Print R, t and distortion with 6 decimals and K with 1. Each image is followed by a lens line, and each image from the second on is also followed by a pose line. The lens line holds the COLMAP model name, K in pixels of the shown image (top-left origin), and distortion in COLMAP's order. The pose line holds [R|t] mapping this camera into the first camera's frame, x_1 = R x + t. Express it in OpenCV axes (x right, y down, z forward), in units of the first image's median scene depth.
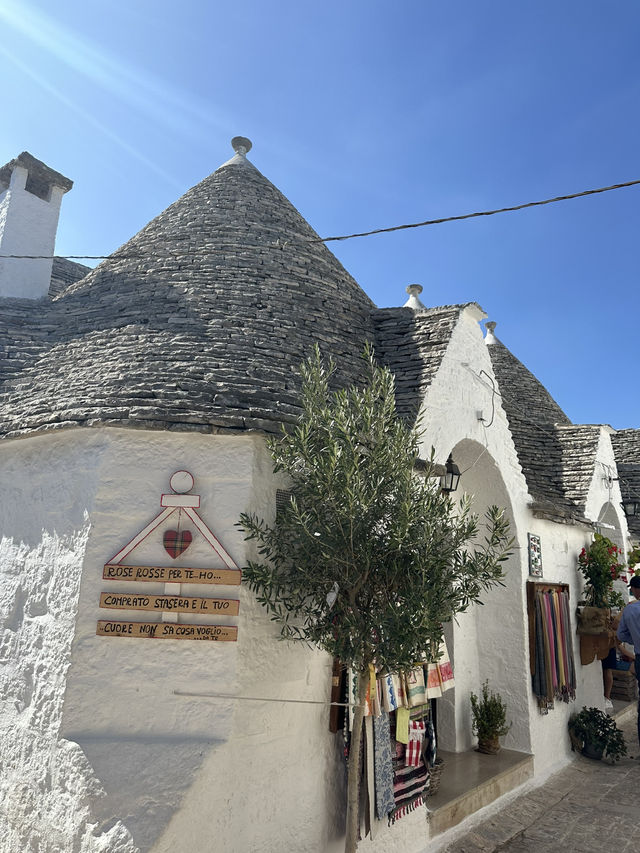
lens RADIAL K [[590.9, 0, 315.4], [0, 590.9, 432.2], [0, 0, 1]] dist [0.062786, -0.082328]
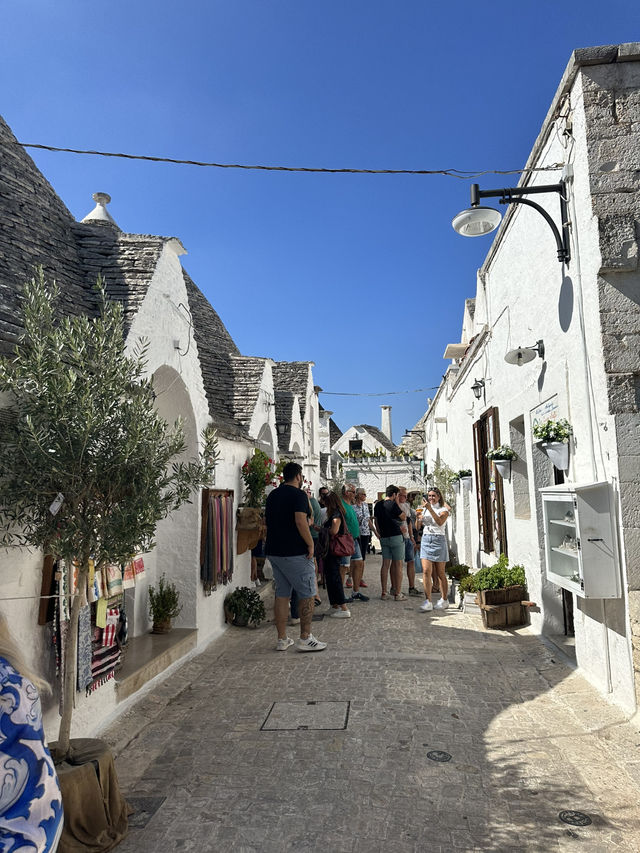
lens RADIAL K [[590.9, 0, 315.4], [0, 590.9, 432.2], [0, 0, 1]] dist [0.062786, -0.082328]
pose [[0.850201, 0.016844, 0.526188, -0.082860], [-0.090346, 0.989328, 0.114310, -0.015586], [-0.518647, -0.144725, 0.842650, -0.093419]]
